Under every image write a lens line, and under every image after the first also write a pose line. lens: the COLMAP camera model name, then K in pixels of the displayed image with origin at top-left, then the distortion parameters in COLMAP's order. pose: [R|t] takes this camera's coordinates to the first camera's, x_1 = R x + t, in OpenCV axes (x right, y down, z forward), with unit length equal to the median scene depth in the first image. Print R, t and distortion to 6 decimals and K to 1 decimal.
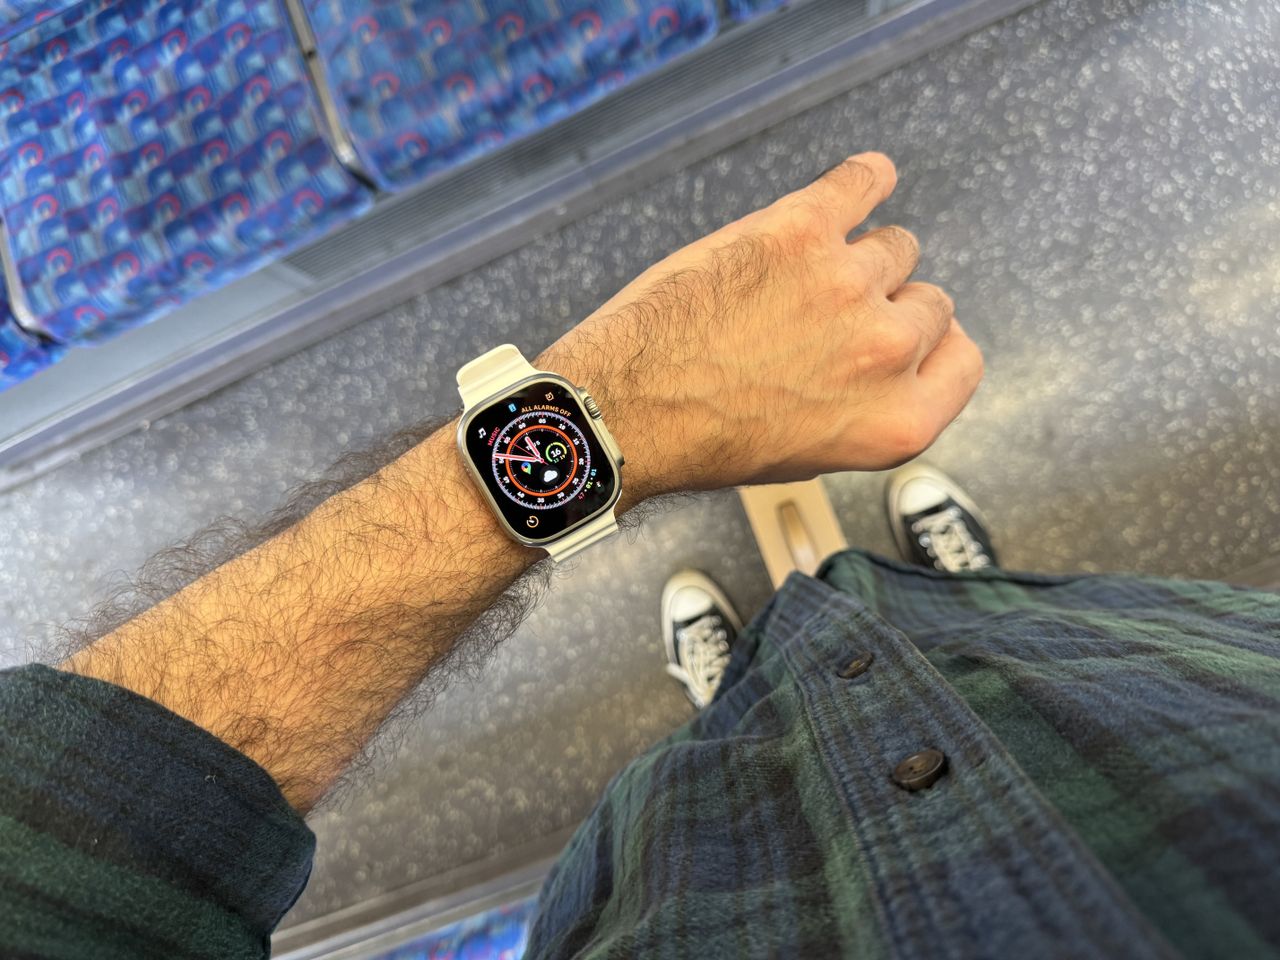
lens RADIAL K [[903.7, 0, 632.4], [0, 903.7, 482.6], [0, 0, 1]] dist [0.038900, -0.051695]
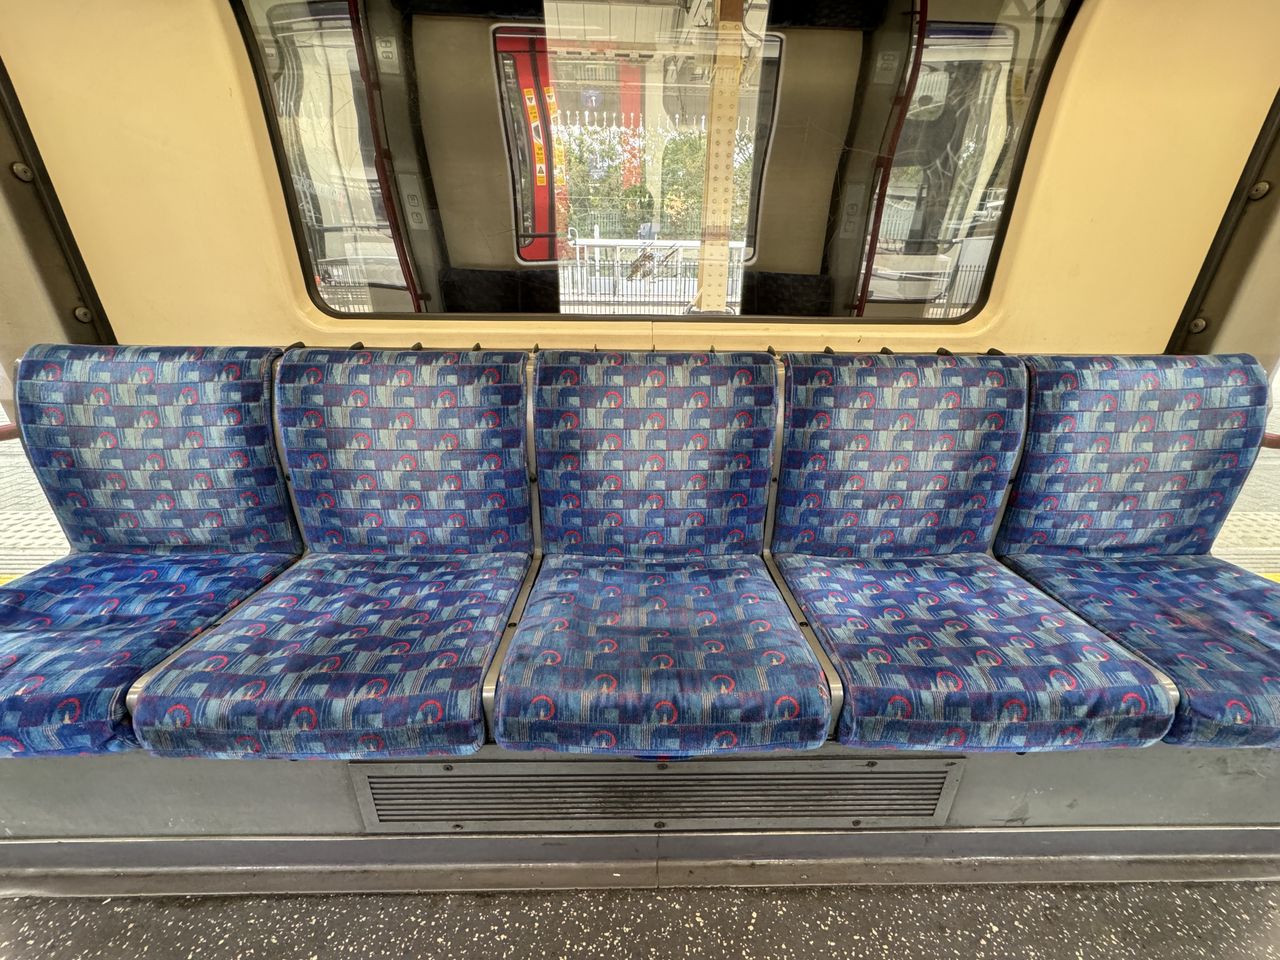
lens RADIAL K [[505.4, 0, 636.4], [0, 505.4, 479.4], [0, 0, 1]] dist [-0.004300, 0.000671]
pose [[0.915550, 0.303807, -0.263569, -0.057564], [-0.371950, 0.390200, -0.842257, -0.000310], [-0.153039, 0.869163, 0.470249, 0.436630]]
